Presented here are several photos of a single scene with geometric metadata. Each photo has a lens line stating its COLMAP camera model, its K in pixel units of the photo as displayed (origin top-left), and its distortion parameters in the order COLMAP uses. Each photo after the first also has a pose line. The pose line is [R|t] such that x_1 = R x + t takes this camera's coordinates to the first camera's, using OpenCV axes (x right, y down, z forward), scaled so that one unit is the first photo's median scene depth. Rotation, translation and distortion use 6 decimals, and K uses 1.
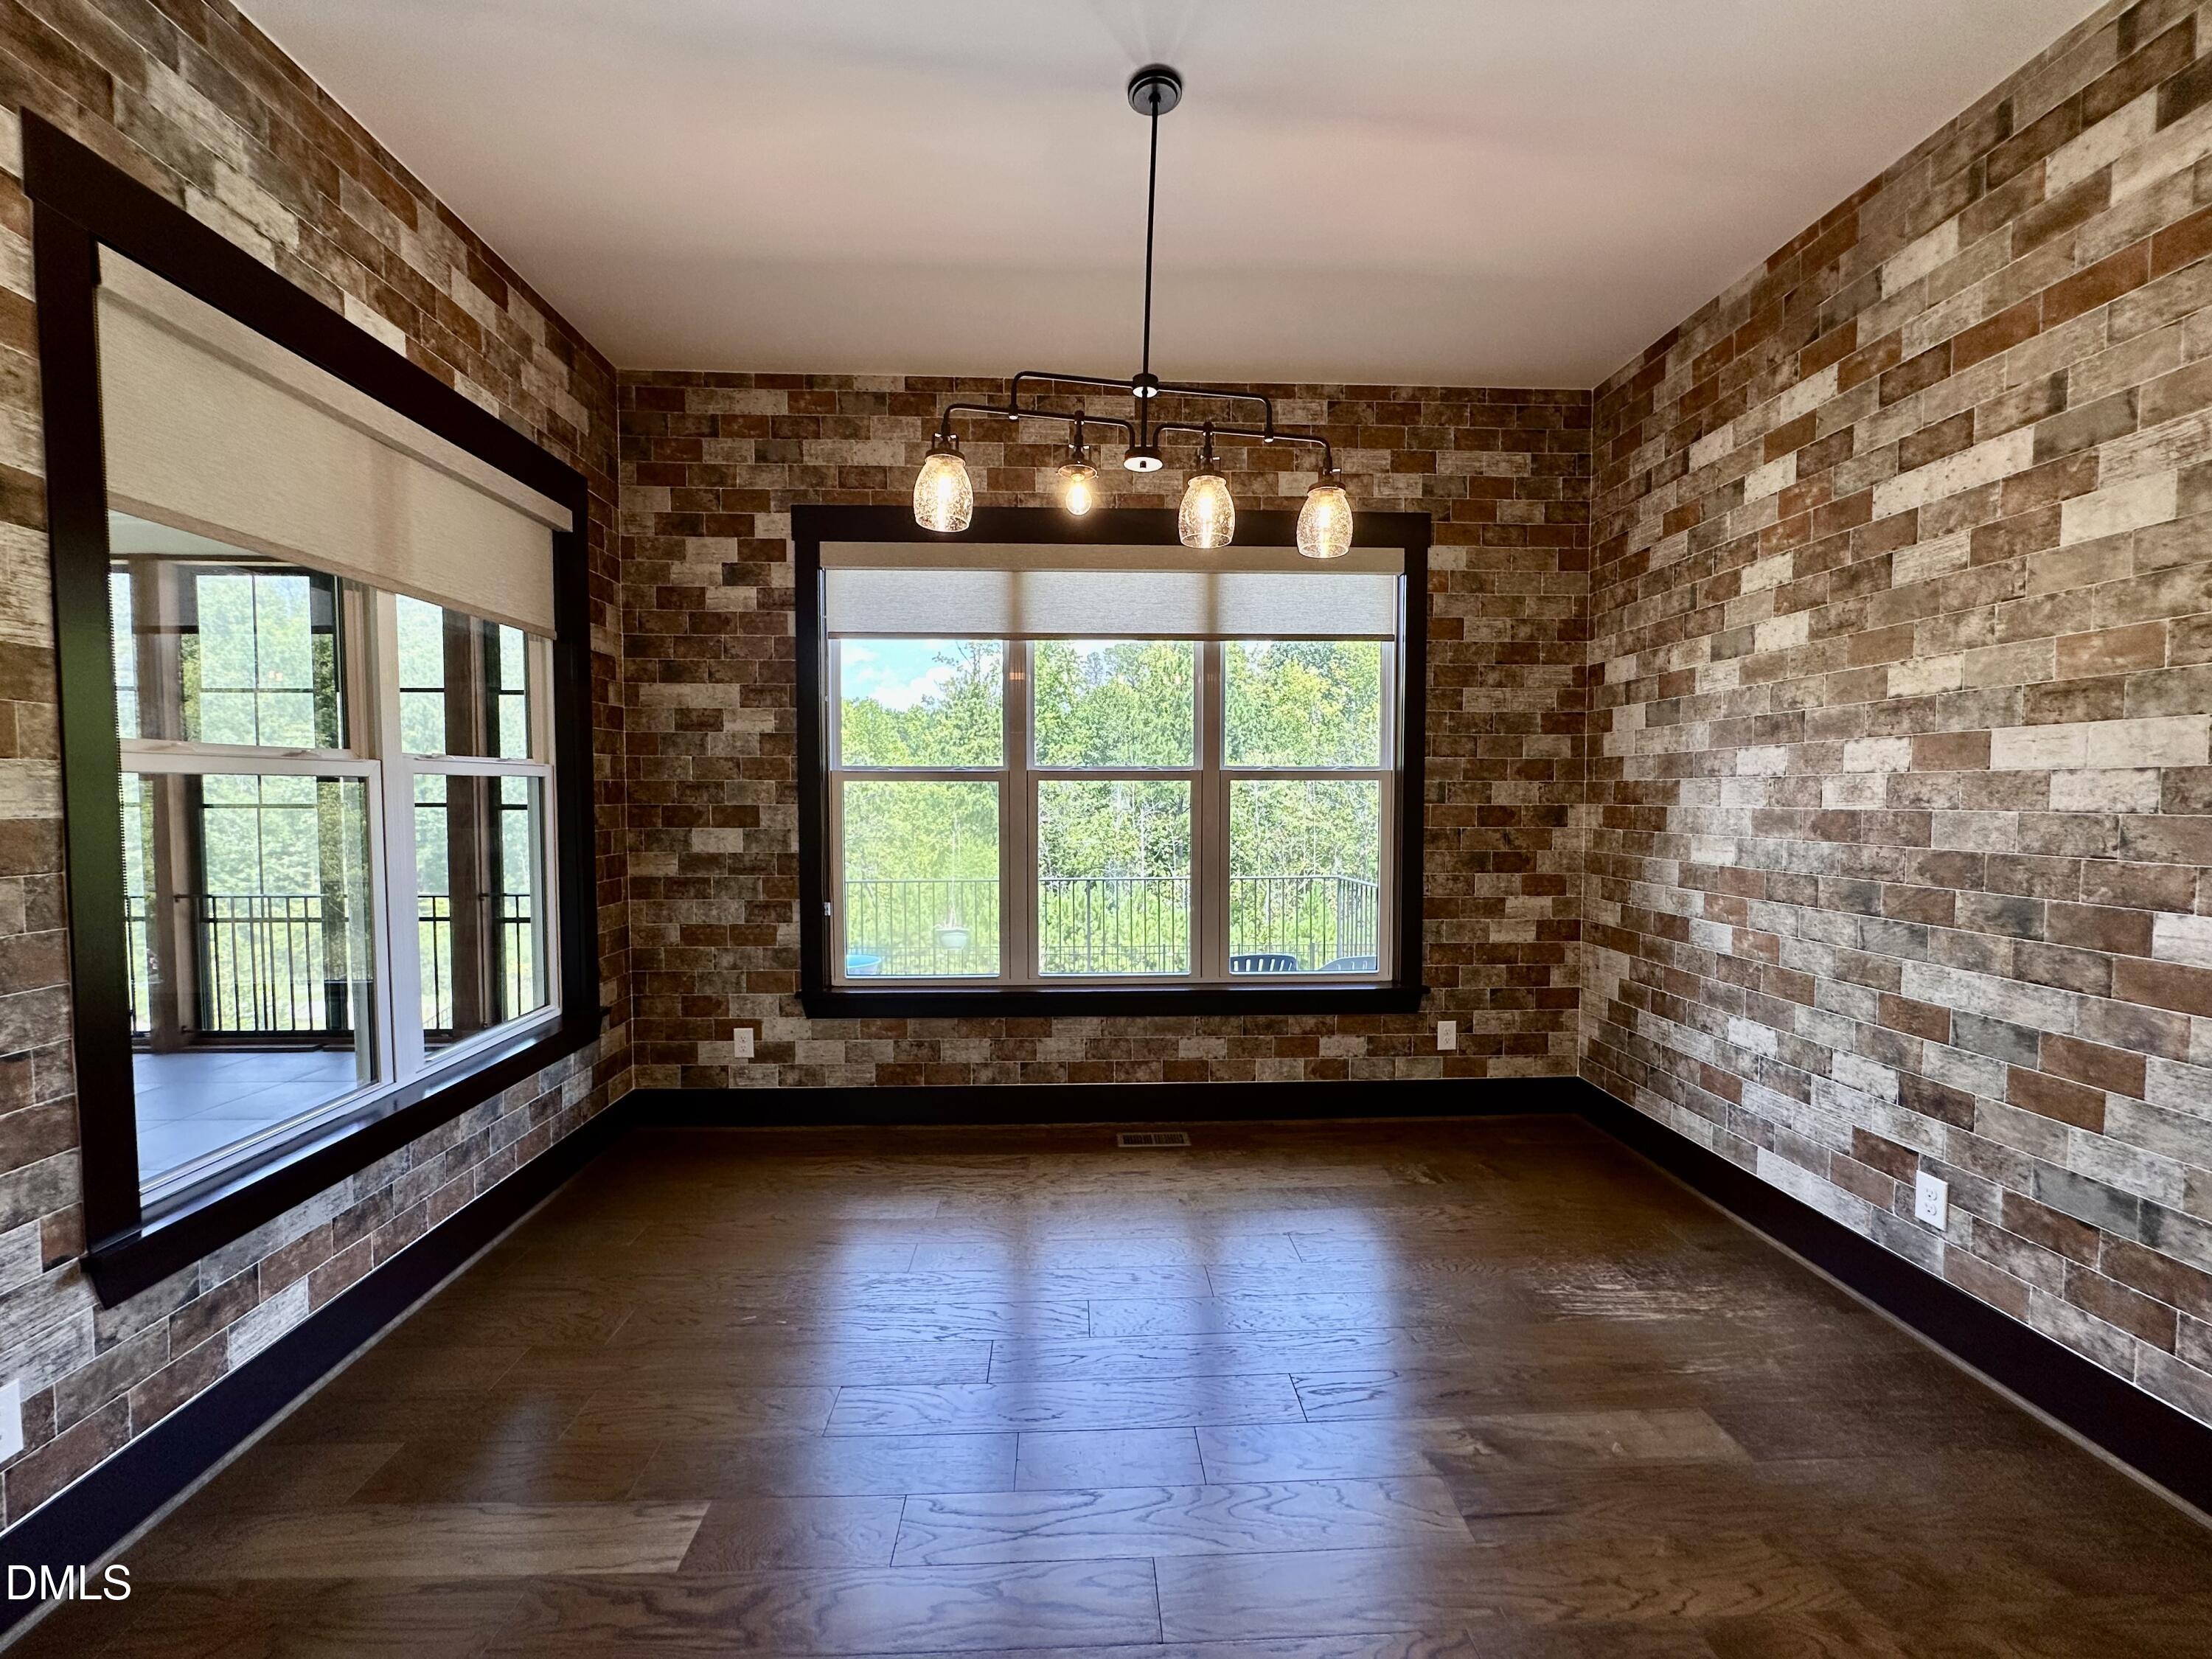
lens RADIAL K [[881.5, 0, 1087.0], [0, 881.5, 836.7], [0, 0, 1]] dist [-0.003147, 0.000005]
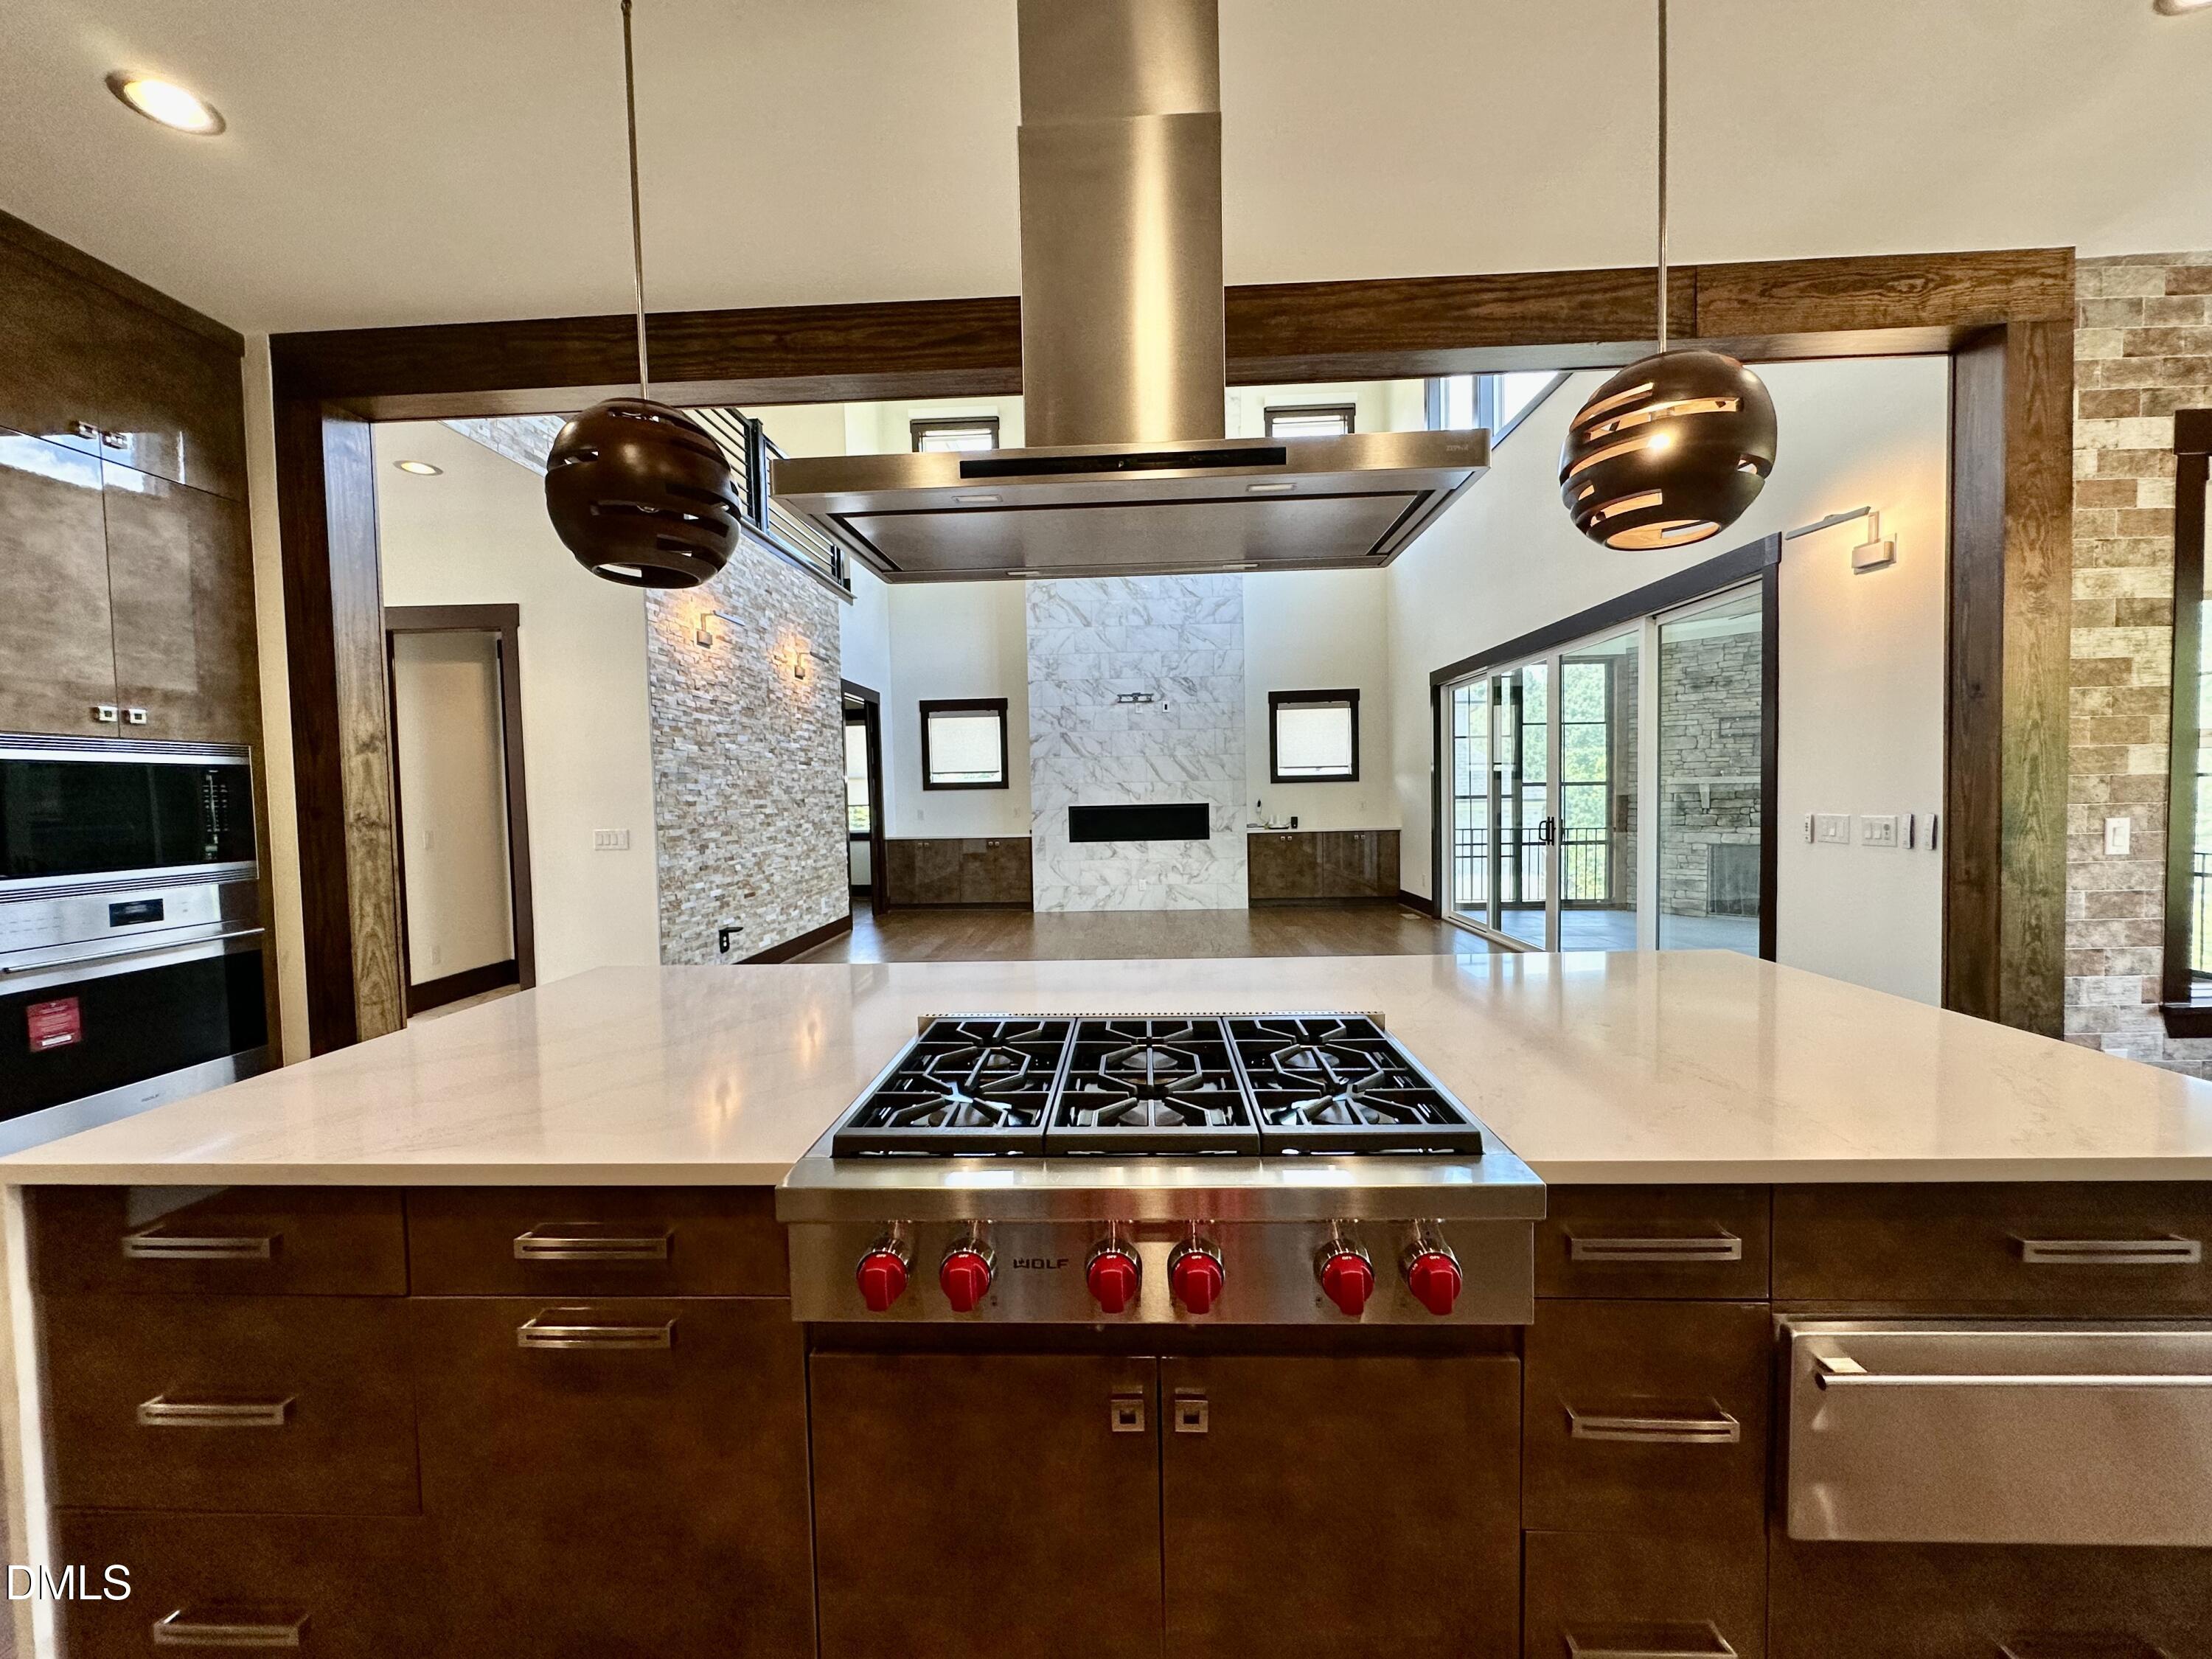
lens RADIAL K [[881.5, 0, 1104.7], [0, 881.5, 823.8], [0, 0, 1]] dist [-0.003147, 0.000005]
pose [[-0.073899, 0.042372, -0.996365, 0.926305], [-0.024868, 0.998708, 0.044316, 0.061380], [0.996956, 0.028053, -0.072750, -1.183633]]
